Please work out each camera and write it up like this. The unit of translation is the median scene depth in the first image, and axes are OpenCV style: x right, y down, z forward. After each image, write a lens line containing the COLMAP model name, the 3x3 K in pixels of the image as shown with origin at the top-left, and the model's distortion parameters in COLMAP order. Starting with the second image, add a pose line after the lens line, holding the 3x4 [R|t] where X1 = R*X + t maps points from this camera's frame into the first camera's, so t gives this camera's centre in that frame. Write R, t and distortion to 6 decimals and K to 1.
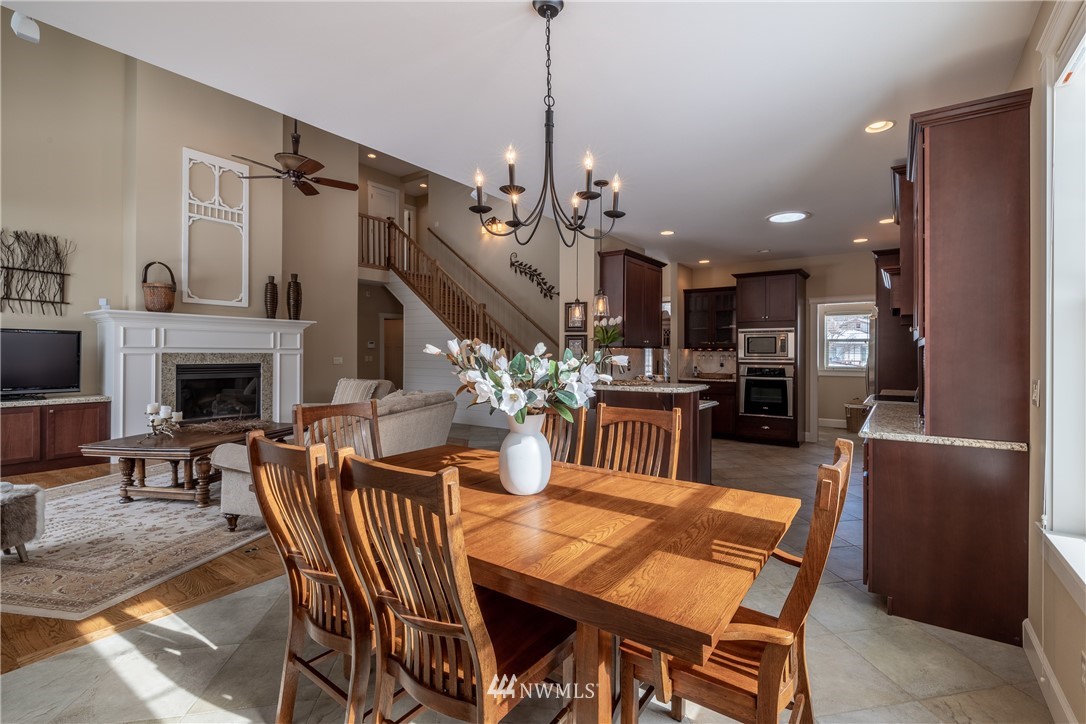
lens RADIAL K [[489.0, 0, 576.4], [0, 489.0, 350.5], [0, 0, 1]] dist [0.000102, -0.000191]
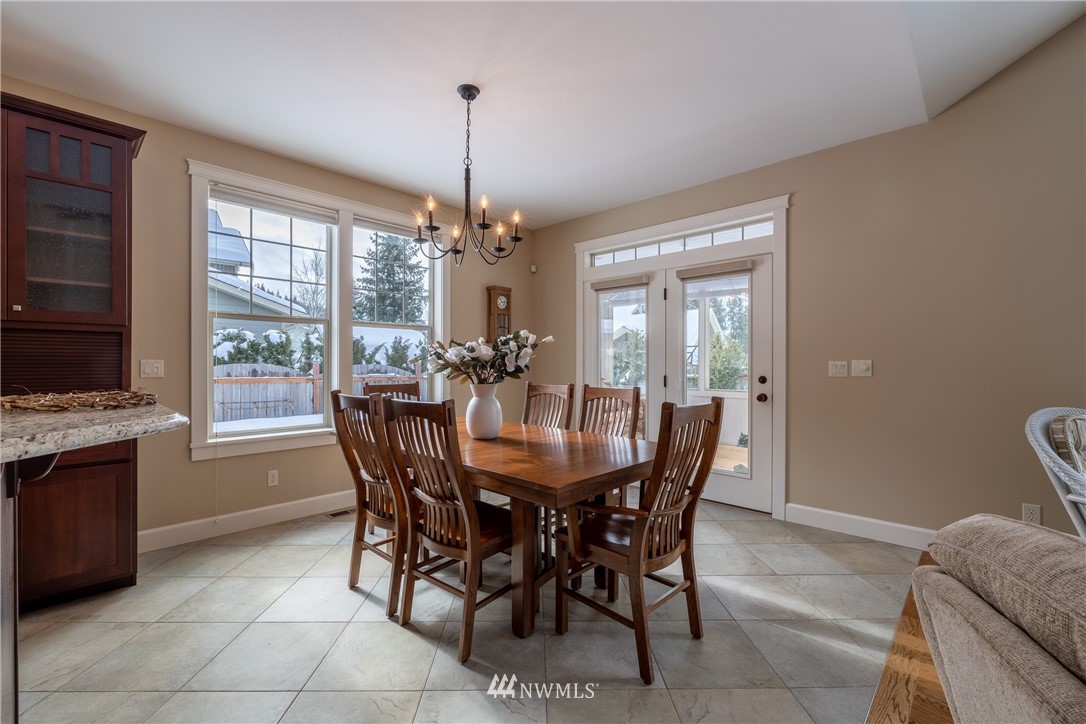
lens RADIAL K [[460.0, 0, 538.3], [0, 460.0, 366.1], [0, 0, 1]] dist [-0.000570, 0.000079]
pose [[-0.983220, -0.005885, 0.182329, -0.147803], [-0.005498, 0.999981, 0.002628, 0.019612], [-0.182341, 0.001581, -0.983234, 0.671993]]
